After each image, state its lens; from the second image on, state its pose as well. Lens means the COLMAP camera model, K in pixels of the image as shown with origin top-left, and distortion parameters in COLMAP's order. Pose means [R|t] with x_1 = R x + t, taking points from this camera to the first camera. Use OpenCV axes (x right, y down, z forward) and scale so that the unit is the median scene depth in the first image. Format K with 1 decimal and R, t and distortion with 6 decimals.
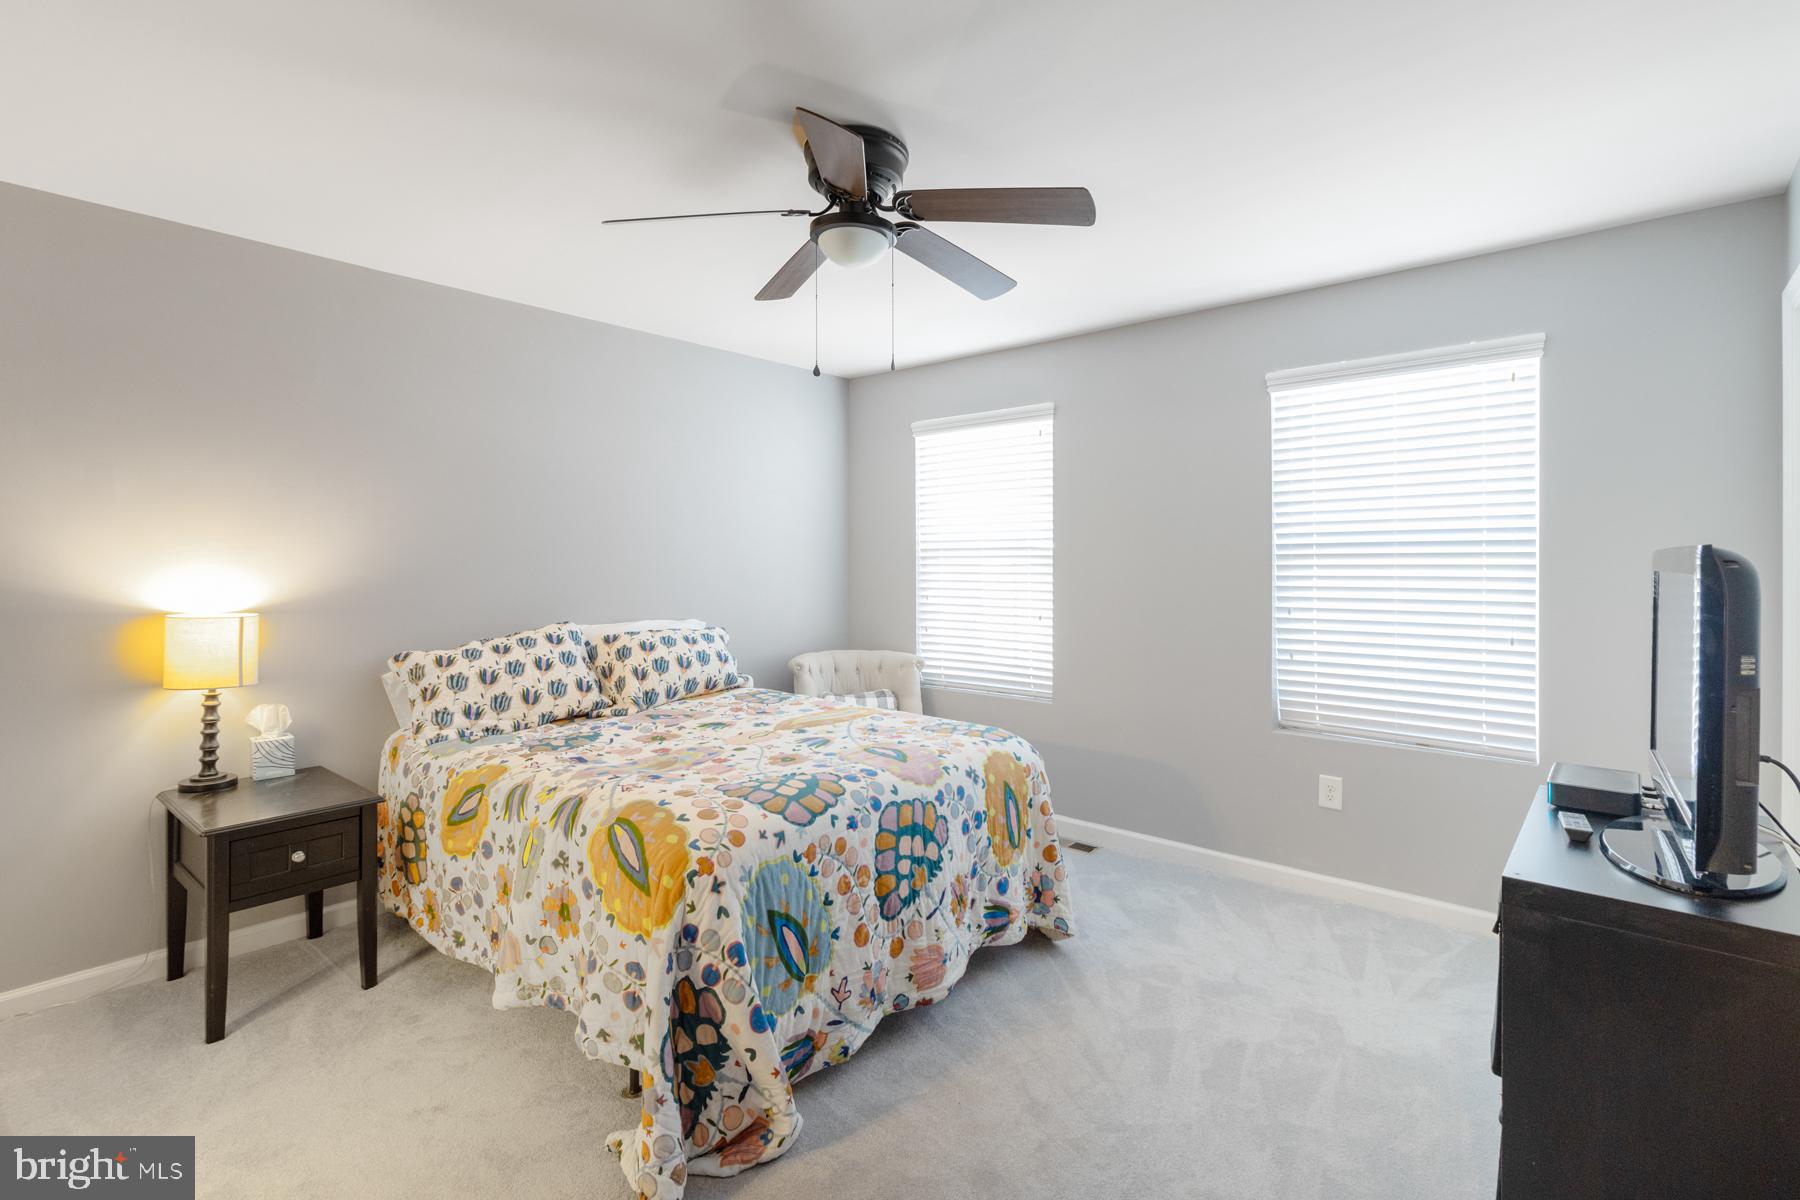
lens RADIAL K [[828.5, 0, 901.7], [0, 828.5, 573.5], [0, 0, 1]] dist [0.001063, 0.000342]
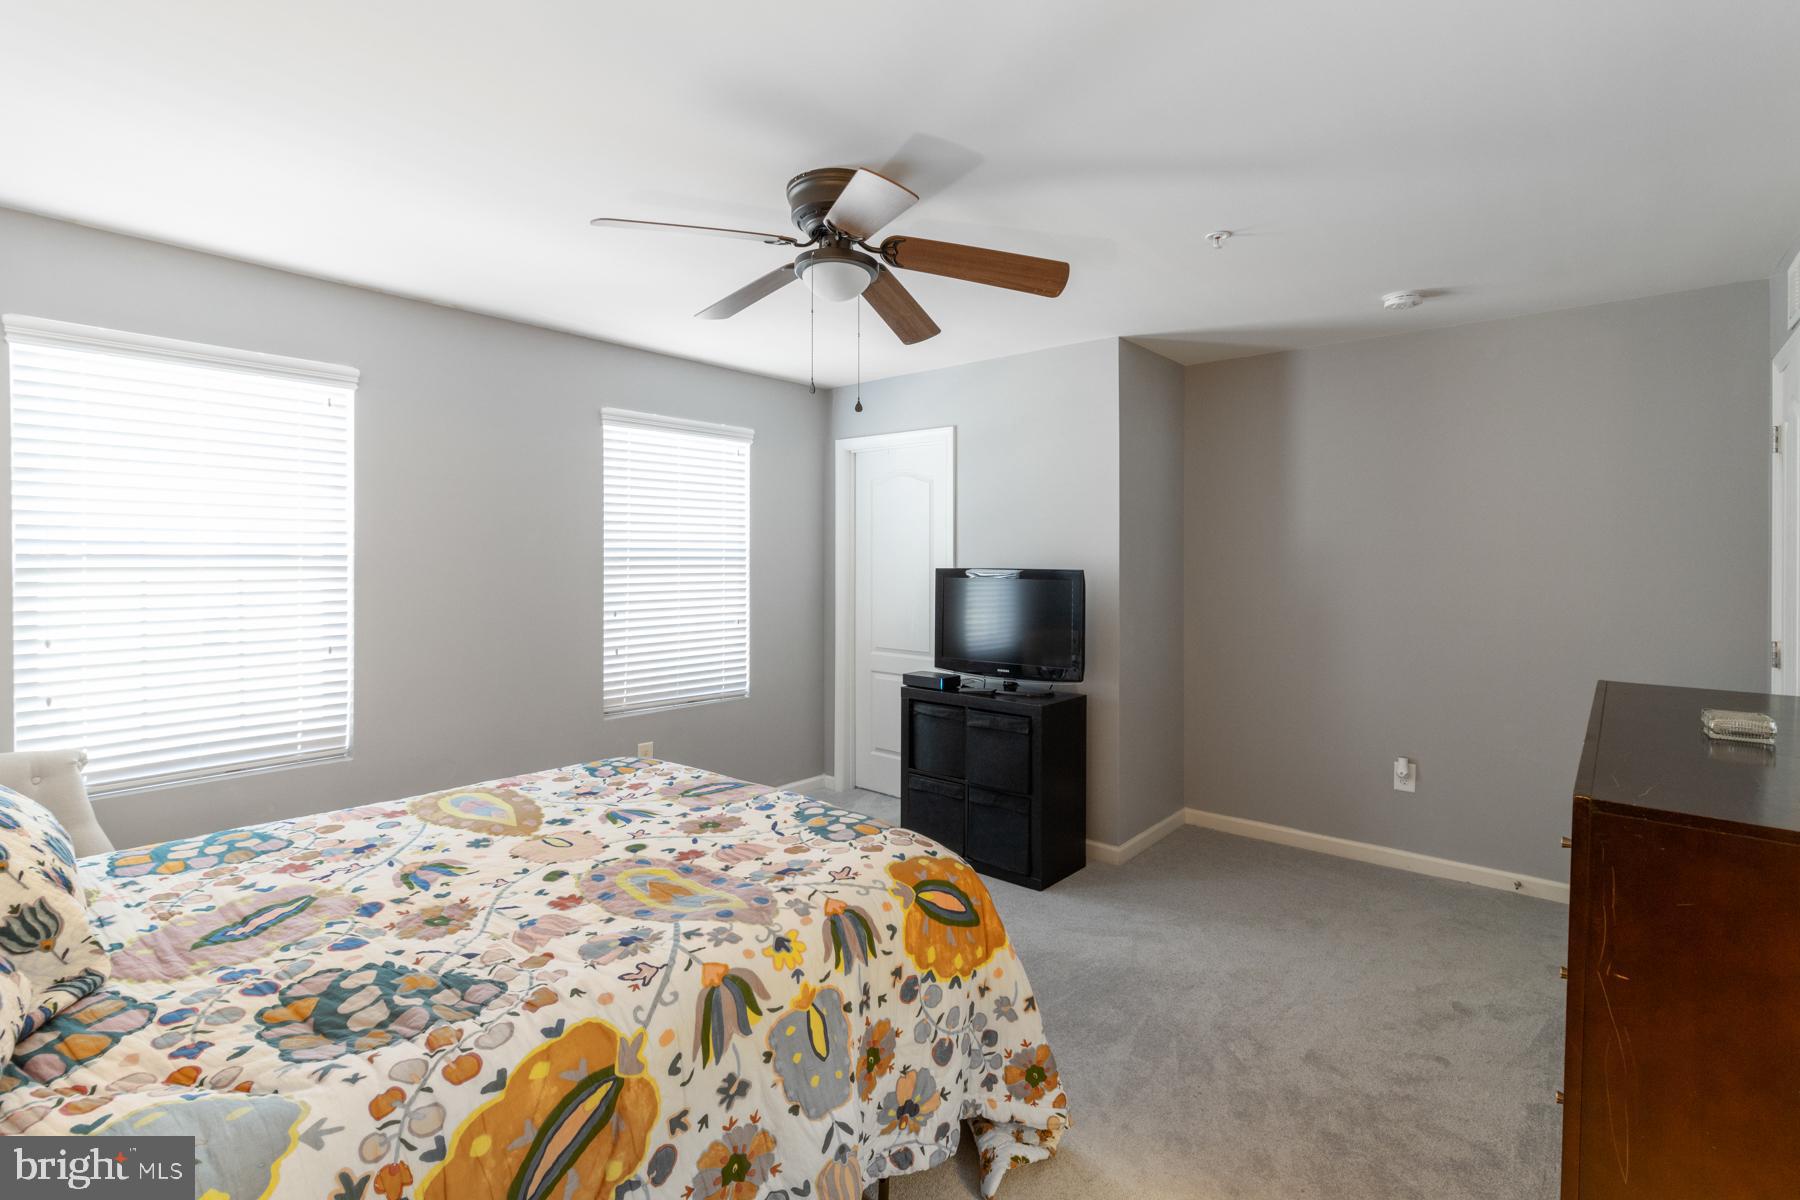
lens RADIAL K [[828.5, 0, 901.7], [0, 828.5, 573.5], [0, 0, 1]] dist [0.001063, 0.000342]
pose [[-0.003911, -0.018152, 0.999828, -0.799217], [0.006464, 0.999814, 0.018177, -0.034046], [-0.999971, 0.006534, -0.003793, 0.671718]]
